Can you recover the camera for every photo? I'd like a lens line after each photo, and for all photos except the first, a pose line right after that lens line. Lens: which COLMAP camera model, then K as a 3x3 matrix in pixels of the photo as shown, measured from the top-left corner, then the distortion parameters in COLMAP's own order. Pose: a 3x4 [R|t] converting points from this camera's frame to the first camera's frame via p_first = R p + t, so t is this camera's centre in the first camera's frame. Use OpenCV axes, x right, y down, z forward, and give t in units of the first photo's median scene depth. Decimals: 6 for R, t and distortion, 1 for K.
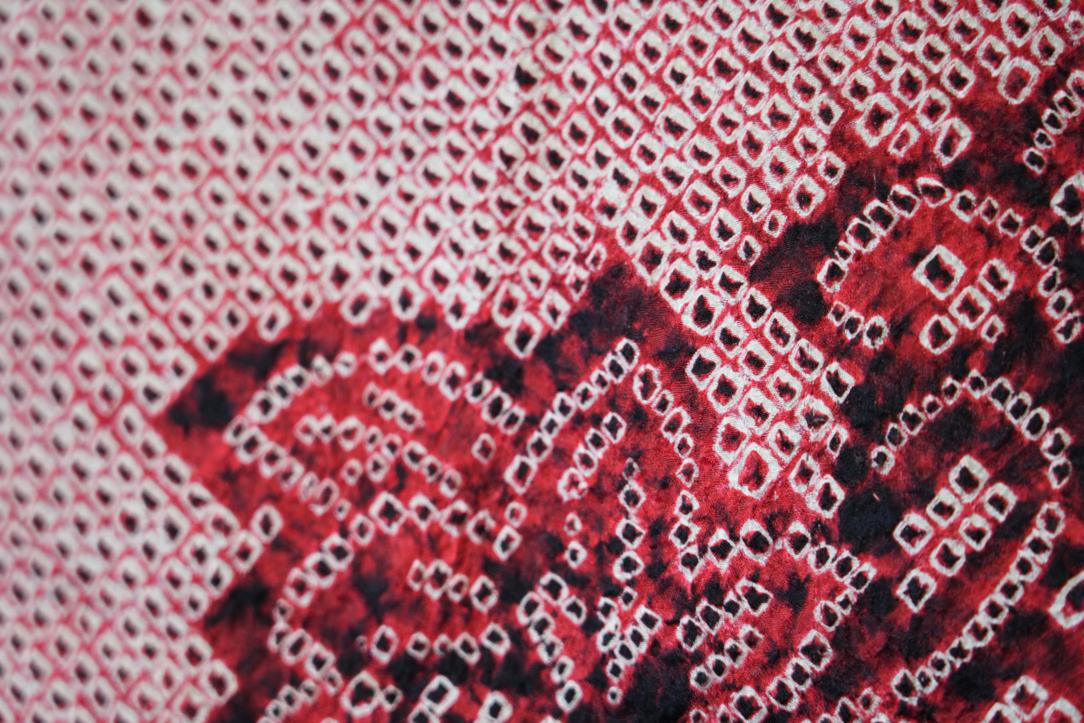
lens RADIAL K [[3267.1, 0, 541.5], [0, 3267.1, 362.8], [0, 0, 1]] dist [-0.037813, 0.000000]
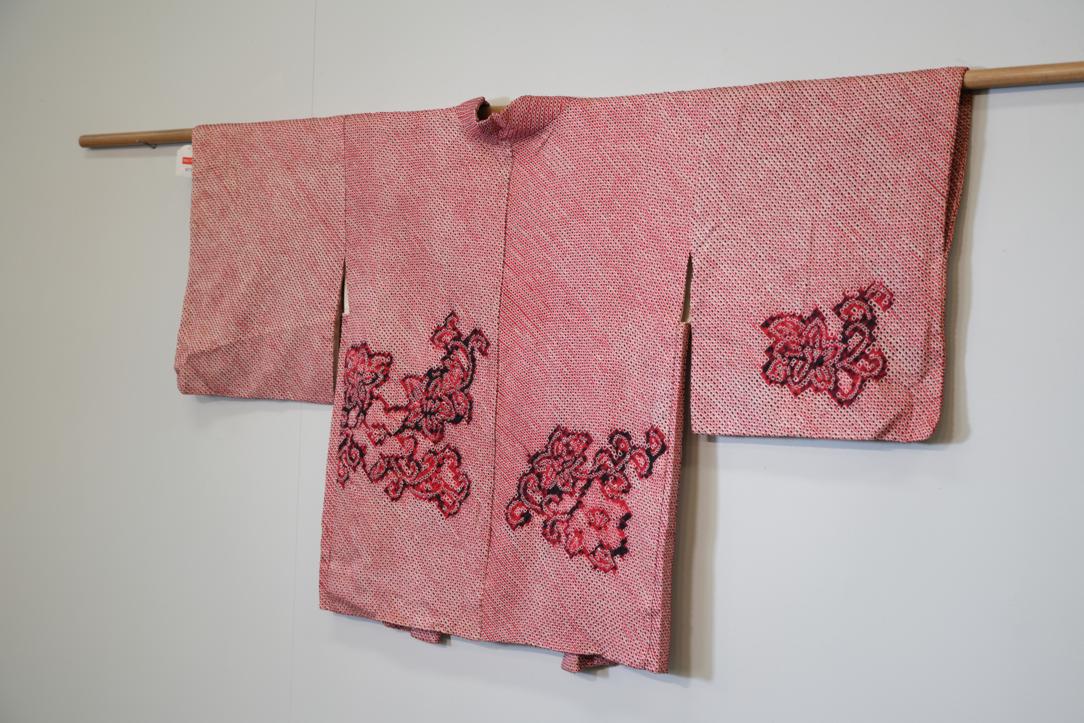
lens RADIAL K [[1501.1, 0, 543.5], [0, 1501.1, 361.6], [0, 0, 1]] dist [0.007013, 0.000000]
pose [[0.962854, 0.029211, -0.268439, 0.378354], [-0.019068, 0.999005, 0.040318, -0.035582], [0.269349, -0.033702, 0.962453, -2.811414]]
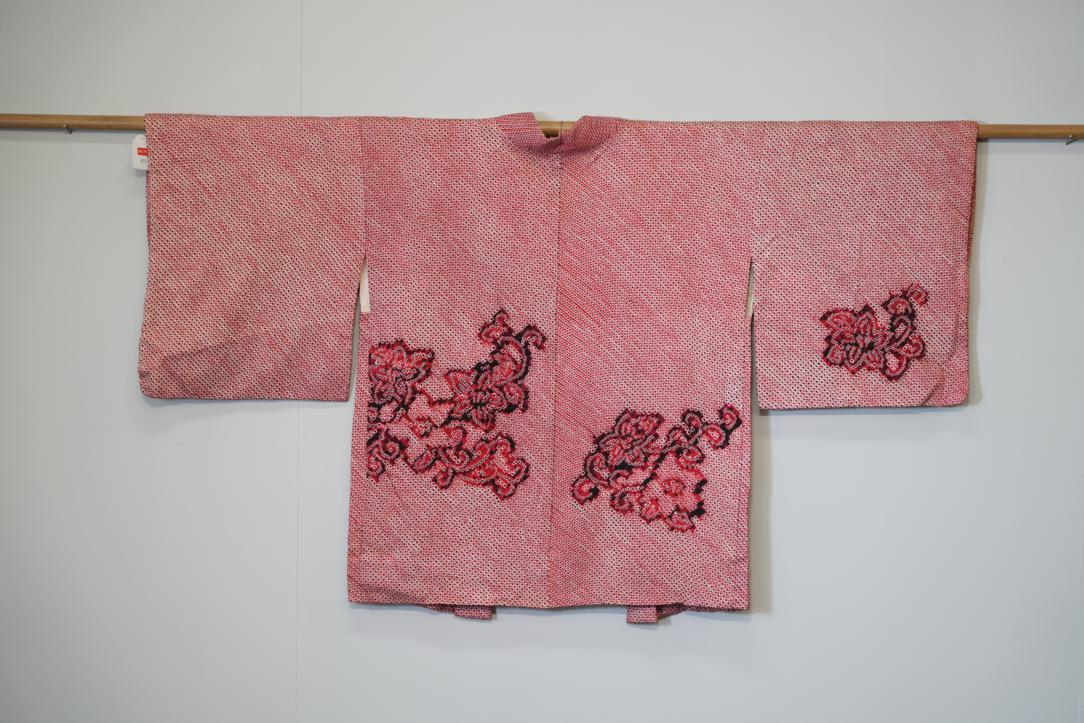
lens RADIAL K [[2321.7, 0, 542.6], [0, 2321.7, 359.5], [0, 0, 1]] dist [0.020908, 0.000000]
pose [[0.951639, -0.000794, 0.307219, -3.221349], [-0.013440, 0.998932, 0.044216, -0.168127], [-0.306925, -0.046206, 0.950611, -5.693478]]
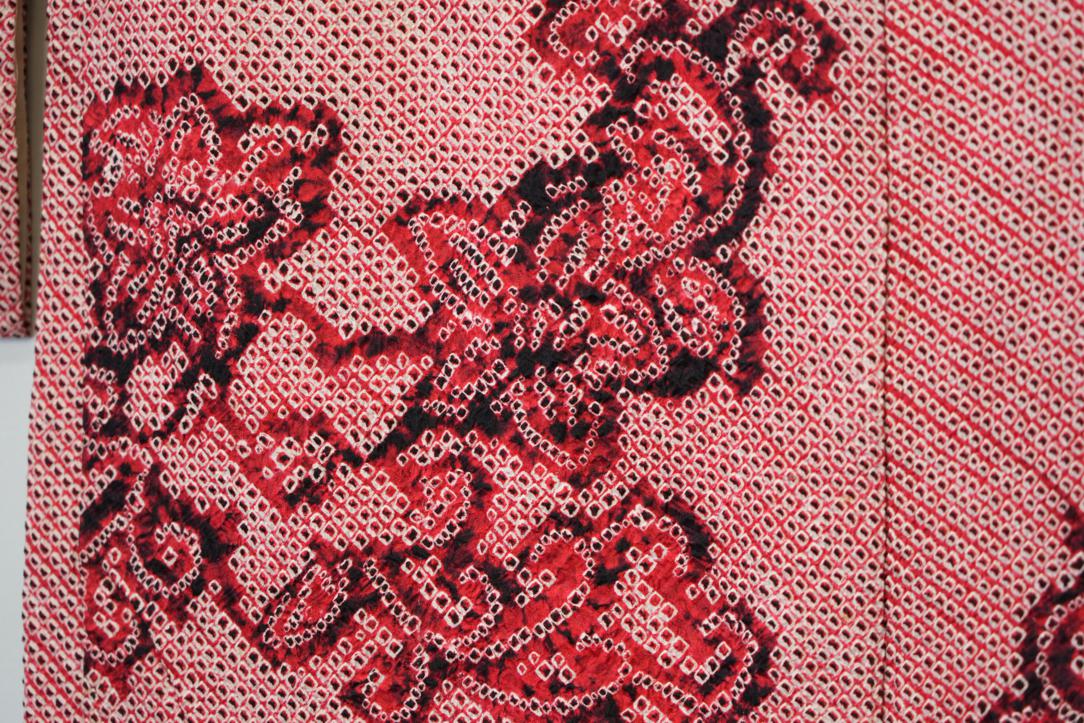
lens RADIAL K [[3267.1, 0, 542.9], [0, 3267.1, 364.1], [0, 0, 1]] dist [-0.037813, 0.000000]
pose [[0.999669, -0.023281, 0.010991, -1.167049], [0.021725, 0.991909, 0.125077, 0.026311], [-0.013814, -0.124797, 0.992086, -0.855892]]
